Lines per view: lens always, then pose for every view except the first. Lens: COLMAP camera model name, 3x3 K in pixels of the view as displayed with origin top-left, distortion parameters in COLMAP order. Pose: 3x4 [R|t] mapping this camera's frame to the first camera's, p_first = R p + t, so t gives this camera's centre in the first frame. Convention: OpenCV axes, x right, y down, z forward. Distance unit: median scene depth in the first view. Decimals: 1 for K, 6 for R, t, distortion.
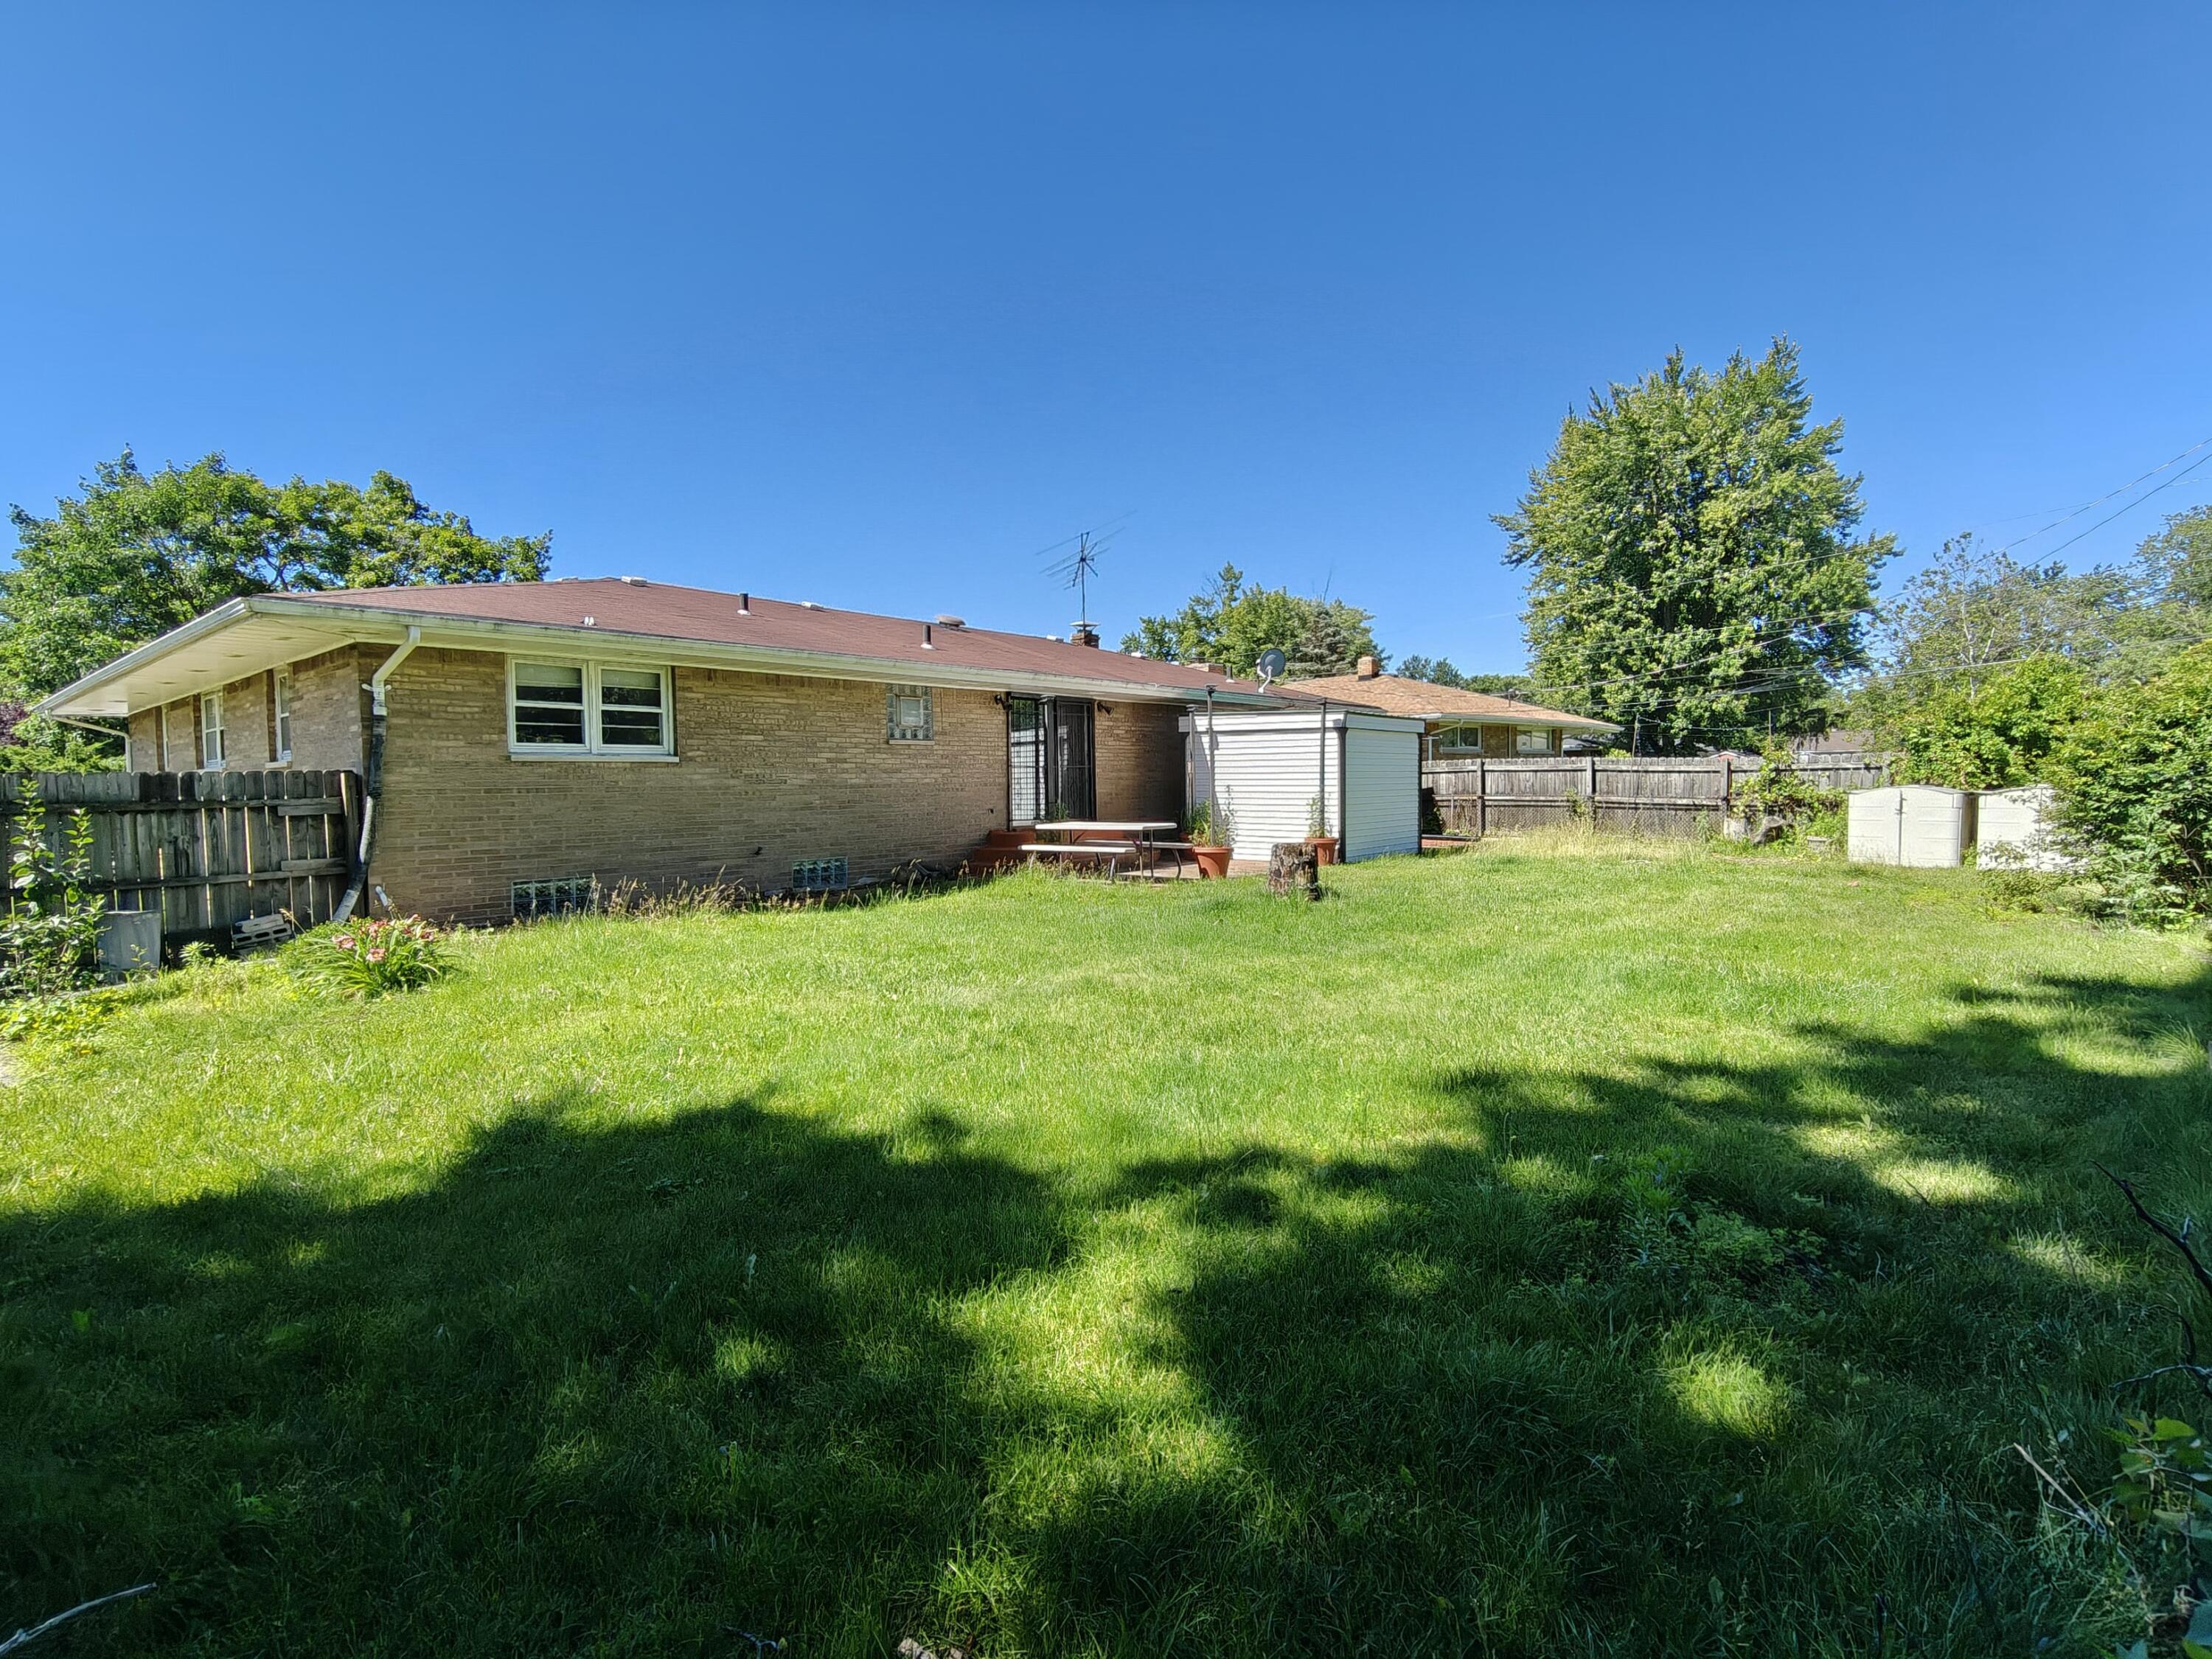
lens RADIAL K [[1047.9, 0, 1106.0], [0, 1047.9, 829.5], [0, 0, 1]] dist [-0.001318, -0.000176]
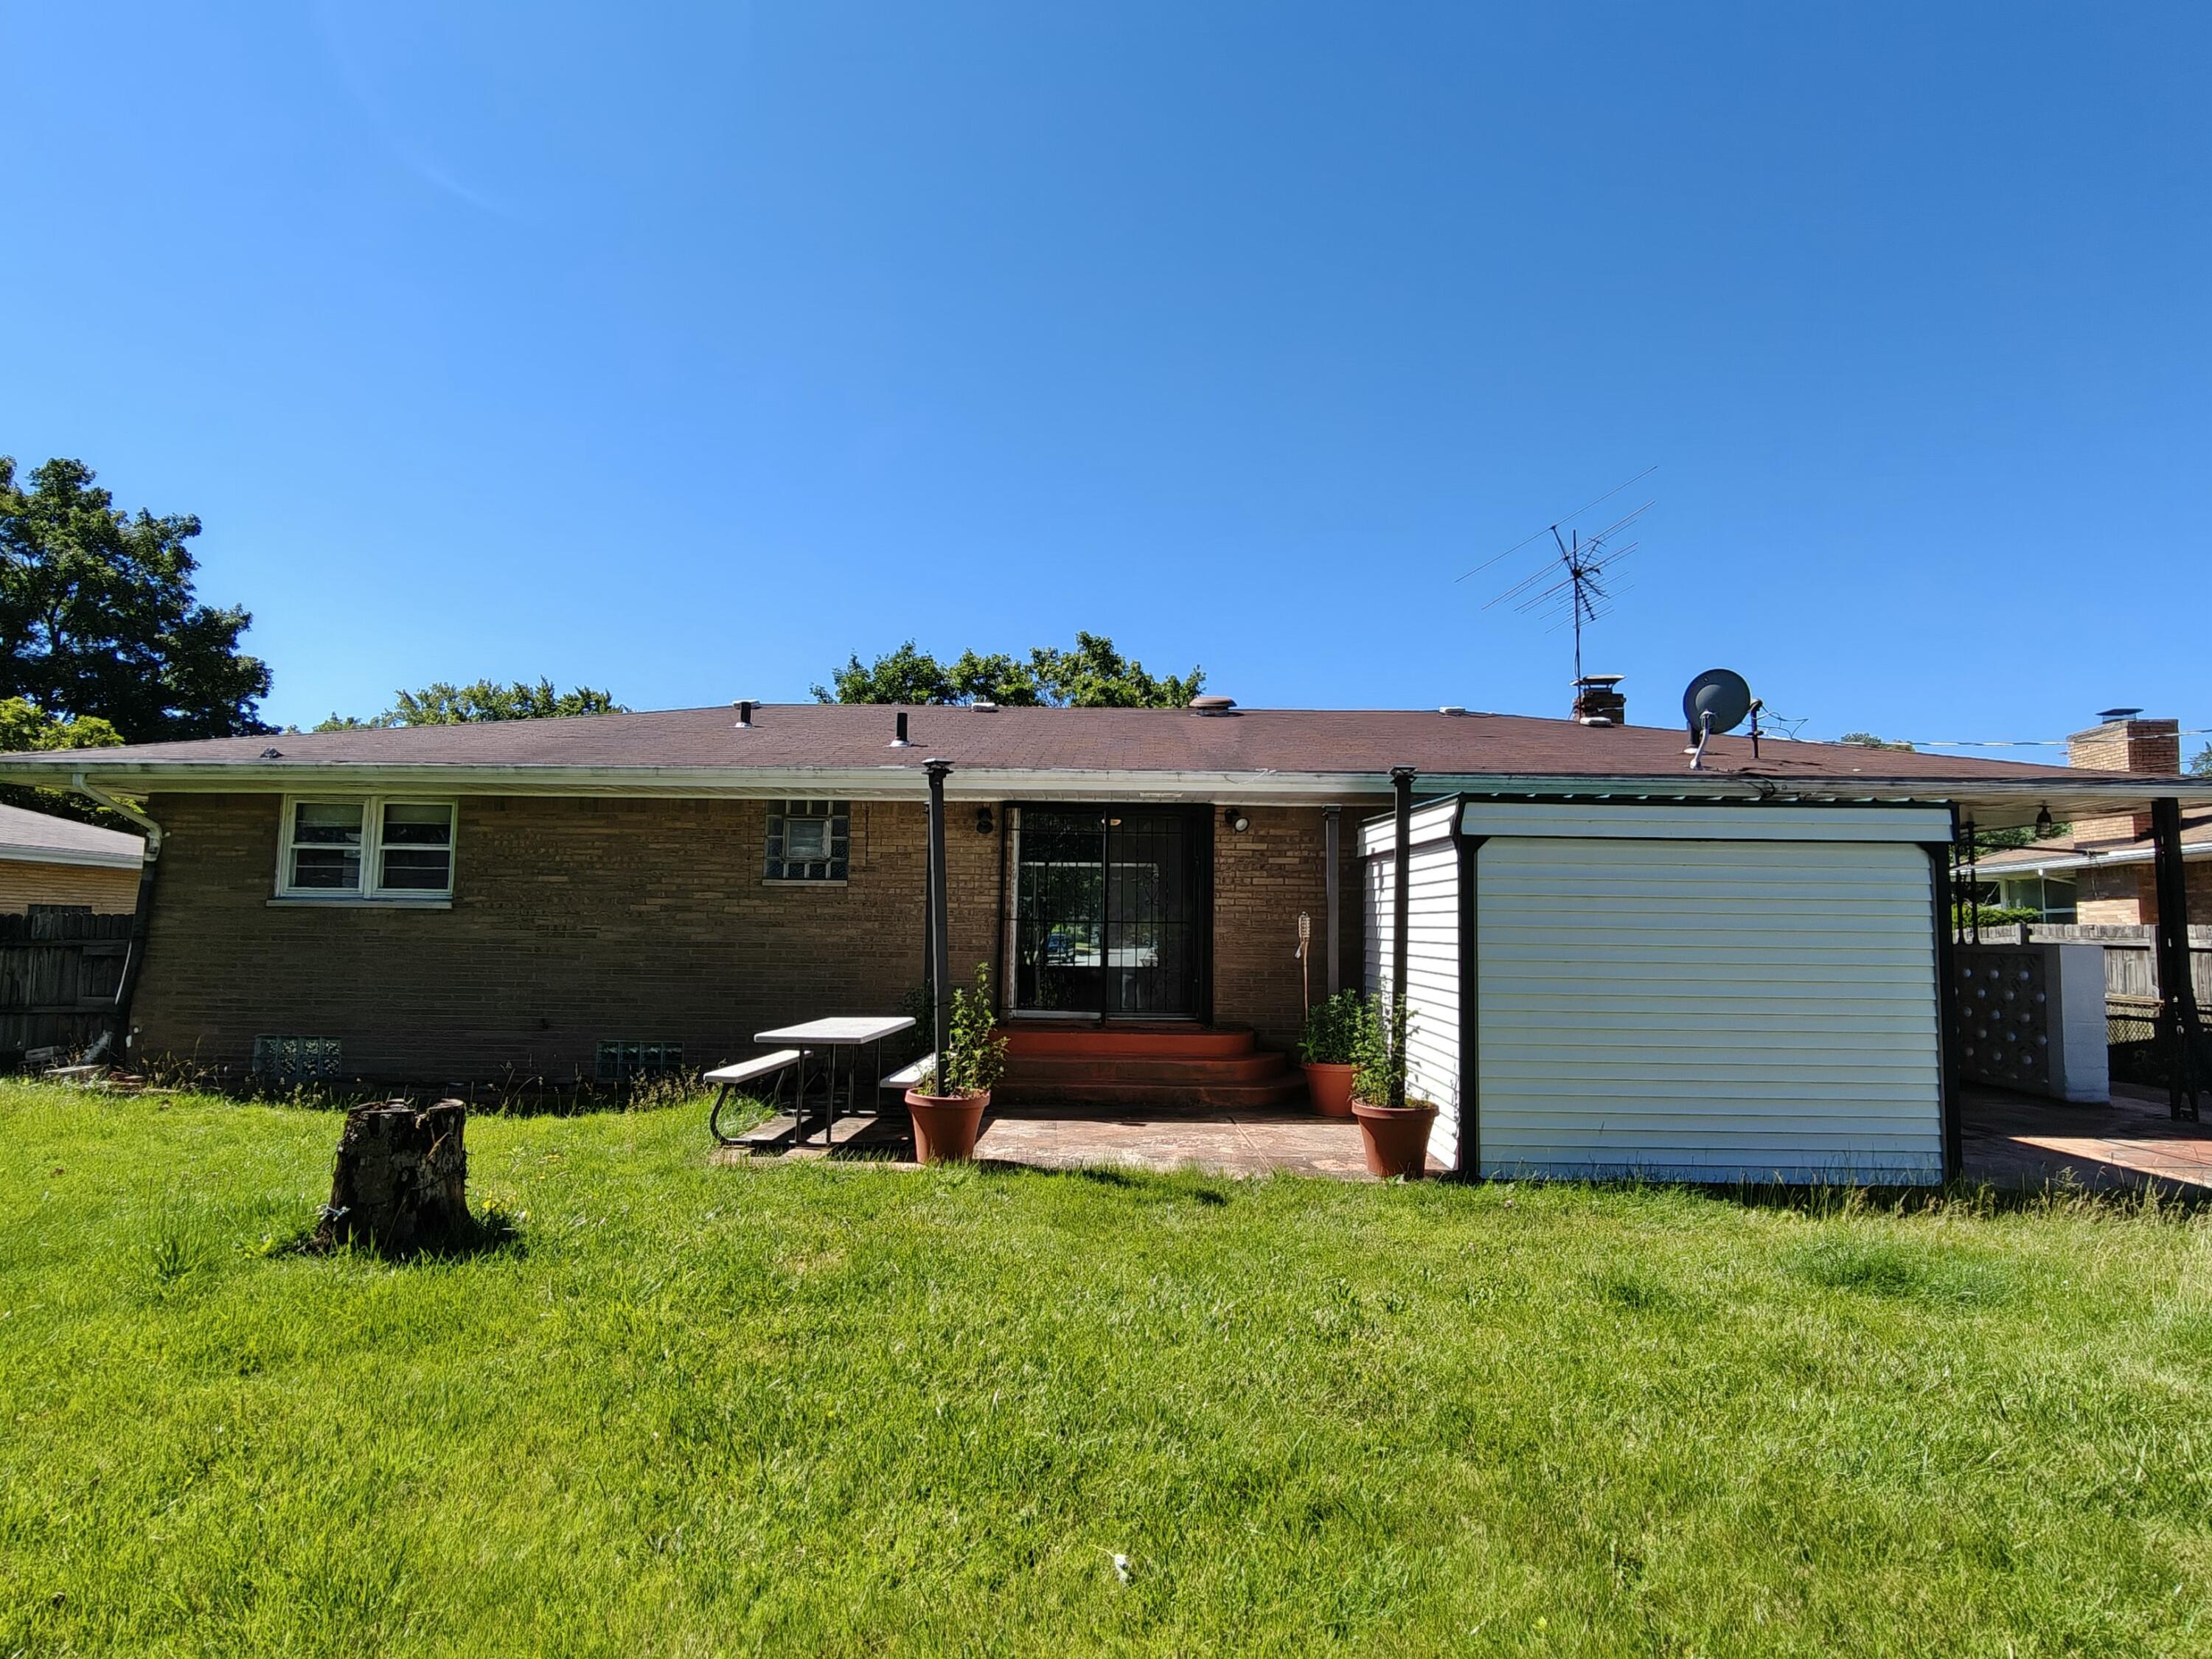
lens RADIAL K [[1078.4, 0, 1106.0], [0, 1078.4, 829.5], [0, 0, 1]] dist [0.018866, -0.000023]
pose [[0.612324, -0.043819, -0.789392, 0.600563], [-0.059137, 0.993127, -0.101000, -0.070270], [0.788392, 0.108527, 0.605524, 0.876038]]
